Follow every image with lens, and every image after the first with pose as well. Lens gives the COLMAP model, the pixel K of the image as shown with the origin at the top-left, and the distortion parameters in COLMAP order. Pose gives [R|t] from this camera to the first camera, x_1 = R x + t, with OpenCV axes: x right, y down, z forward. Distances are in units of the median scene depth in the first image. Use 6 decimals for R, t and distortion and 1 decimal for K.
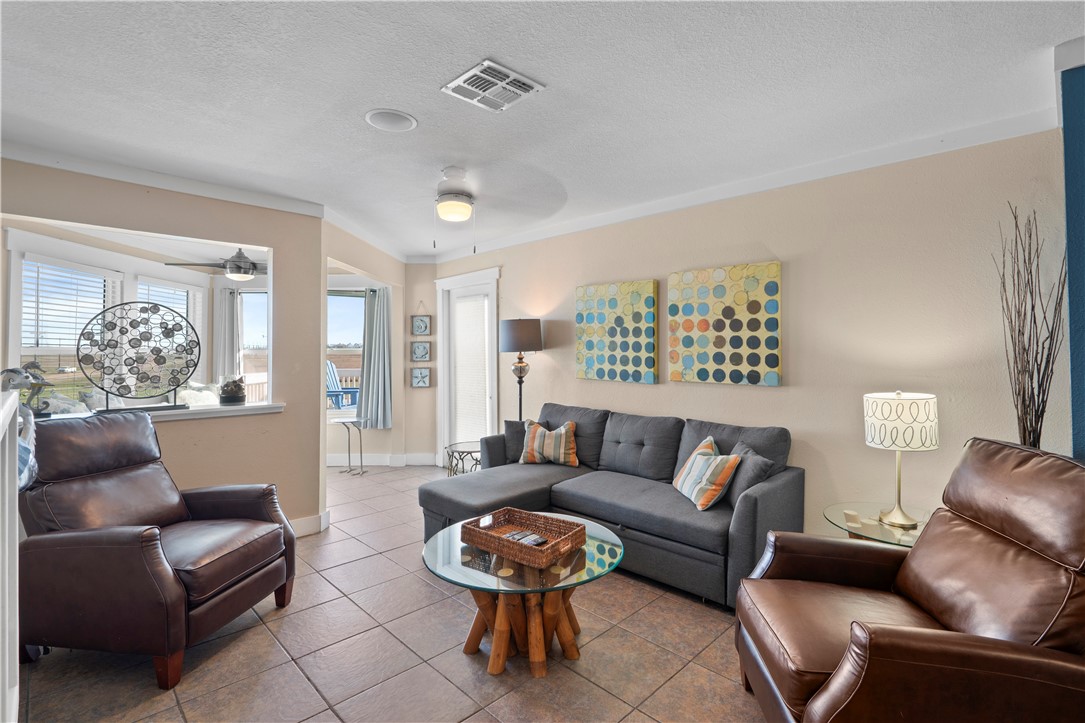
lens RADIAL K [[503.1, 0, 545.0], [0, 503.1, 349.9], [0, 0, 1]] dist [-0.010168, 0.000995]
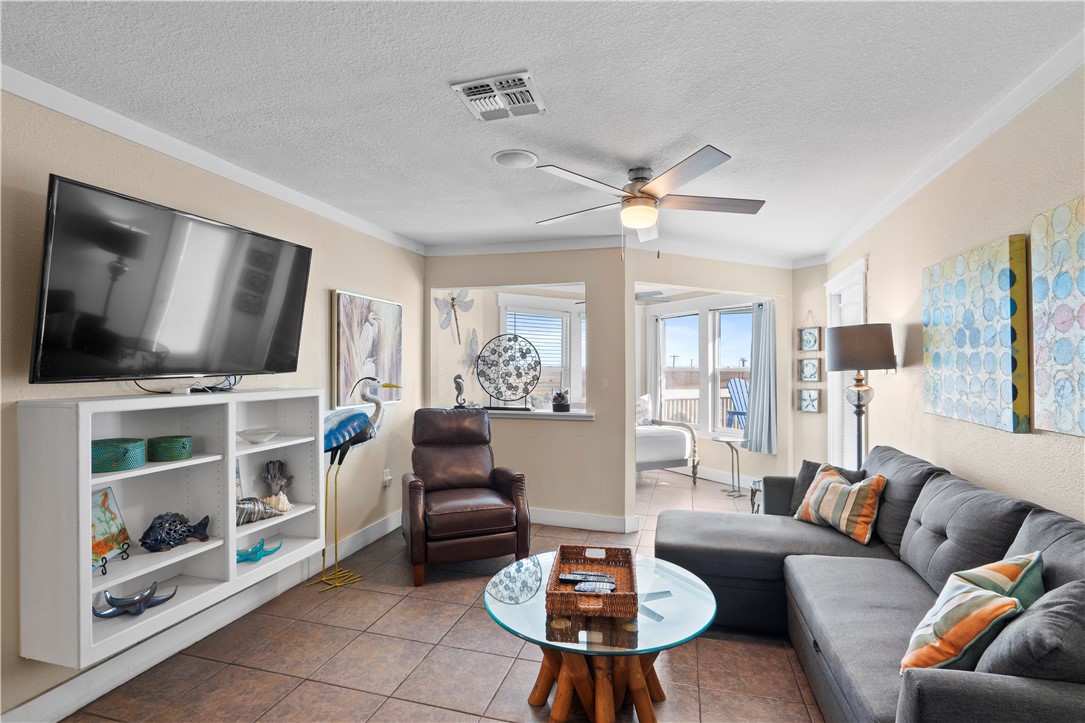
lens RADIAL K [[503.1, 0, 545.0], [0, 503.1, 366.3], [0, 0, 1]] dist [-0.010168, 0.000995]
pose [[0.498906, -0.001087, -0.866656, 0.452256], [-0.001847, 0.999996, -0.002317, -0.000425], [0.866654, 0.002757, 0.498902, 0.322950]]
